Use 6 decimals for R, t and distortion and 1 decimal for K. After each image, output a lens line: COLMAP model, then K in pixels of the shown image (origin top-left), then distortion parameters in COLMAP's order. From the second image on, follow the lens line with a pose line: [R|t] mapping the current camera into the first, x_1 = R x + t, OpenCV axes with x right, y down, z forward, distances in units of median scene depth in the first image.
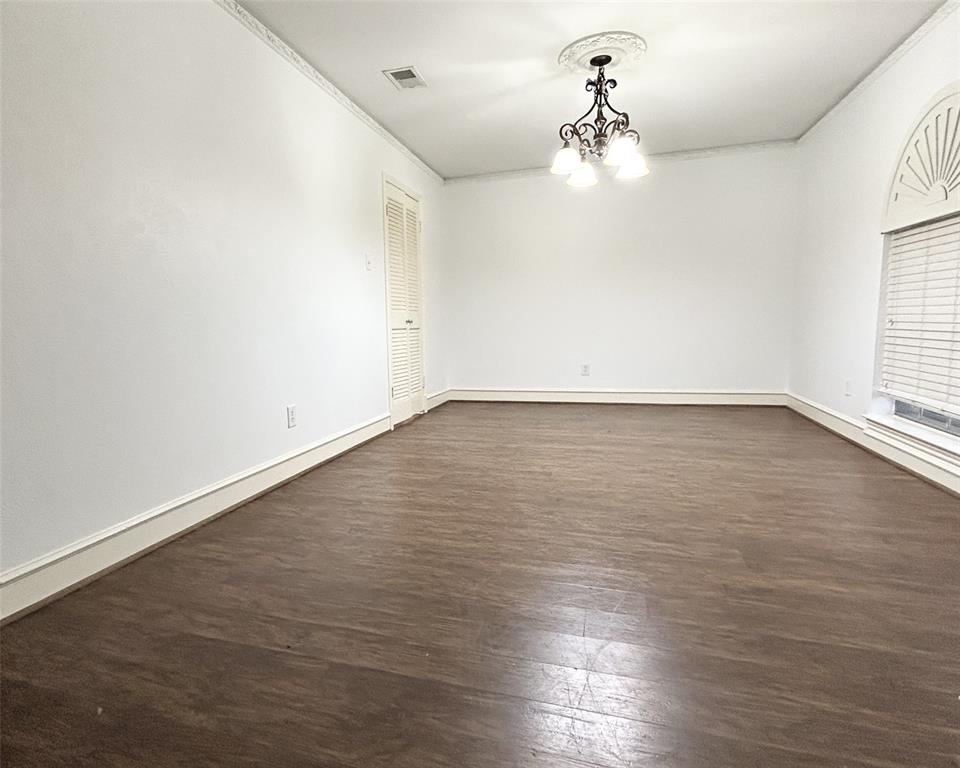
lens RADIAL K [[532.9, 0, 436.3], [0, 532.9, 385.6], [0, 0, 1]] dist [0.001563, 0.000995]
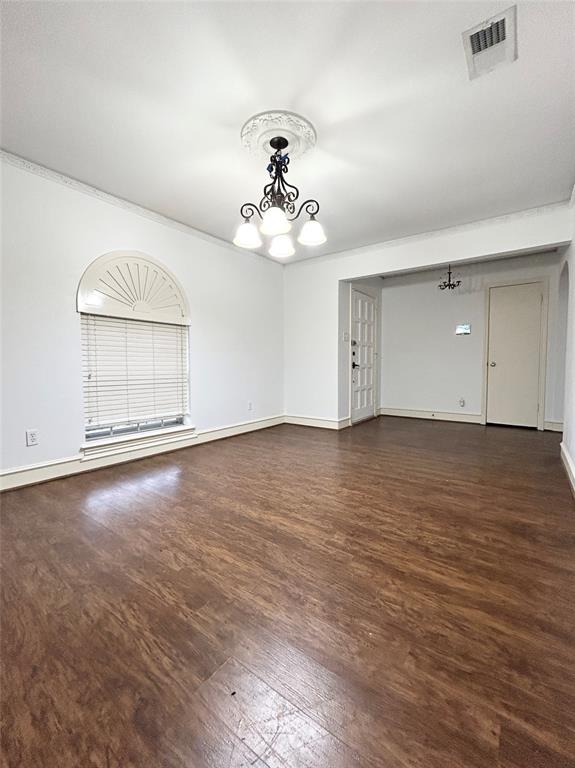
lens RADIAL K [[323.6, 0, 287.5], [0, 323.6, 384.0], [0, 0, 1]] dist [-0.001585, 0.000024]
pose [[-0.947189, 0.000650, 0.320674, 0.082117], [0.057845, 0.983940, 0.168866, -0.237629], [-0.315414, 0.178497, -0.932015, 1.821701]]
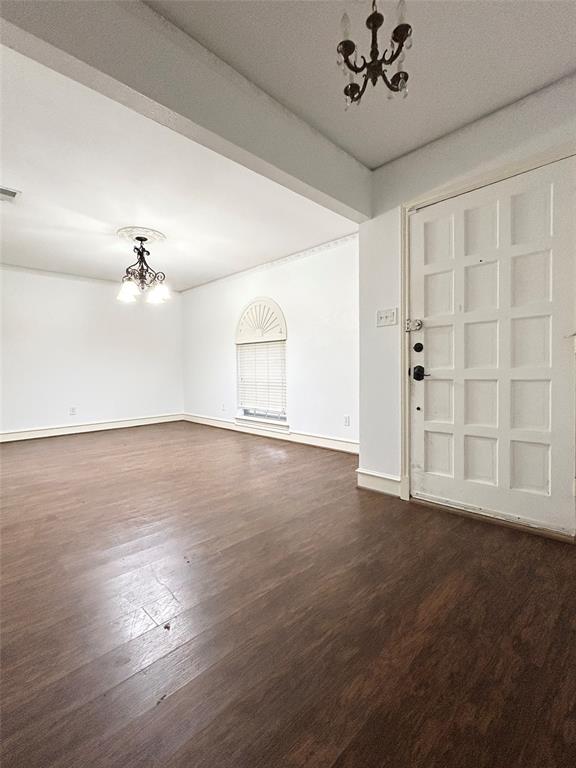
lens RADIAL K [[347.9, 0, 288.0], [0, 347.9, 384.0], [0, 0, 1]] dist [-0.001340, 0.000478]
pose [[0.460208, -0.015954, 0.887668, -0.567682], [0.107005, 0.993547, -0.037619, -0.009364], [-0.881339, 0.112297, 0.458945, 0.055507]]
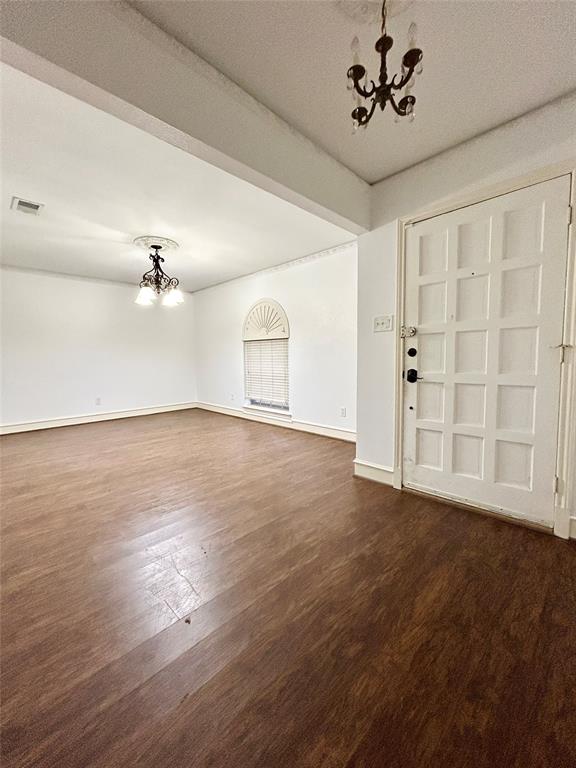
lens RADIAL K [[306.6, 0, 288.0], [0, 306.6, 384.0], [0, 0, 1]] dist [-0.000262, -0.000311]
pose [[0.459654, -0.056771, 0.886282, -0.548960], [0.107731, 0.994149, 0.007808, -0.052051], [-0.881540, 0.091891, 0.463081, 0.074769]]
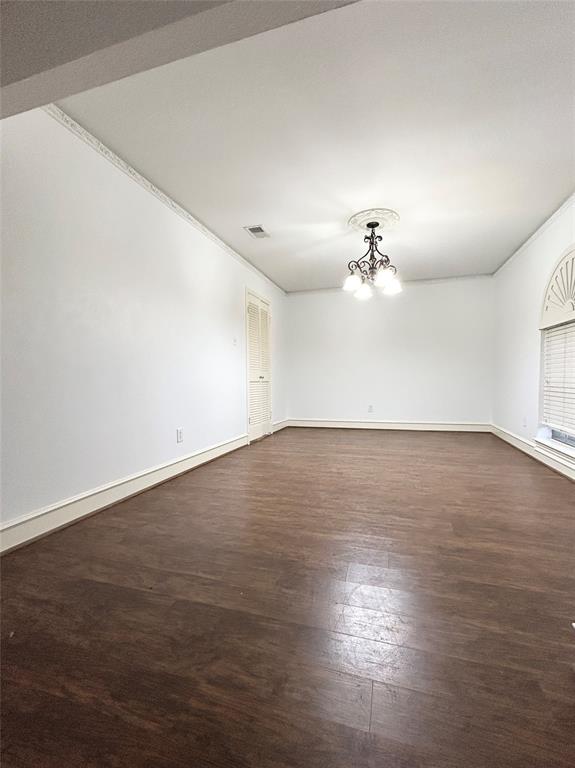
lens RADIAL K [[326.1, 0, 297.3], [0, 326.1, 396.1], [0, 0, 1]] dist [-0.000018, 0.000543]
pose [[0.999491, 0.015008, 0.028146, 0.051821], [-0.013147, 0.997786, -0.065190, 0.000478], [-0.029062, 0.064787, 0.997476, 0.014778]]
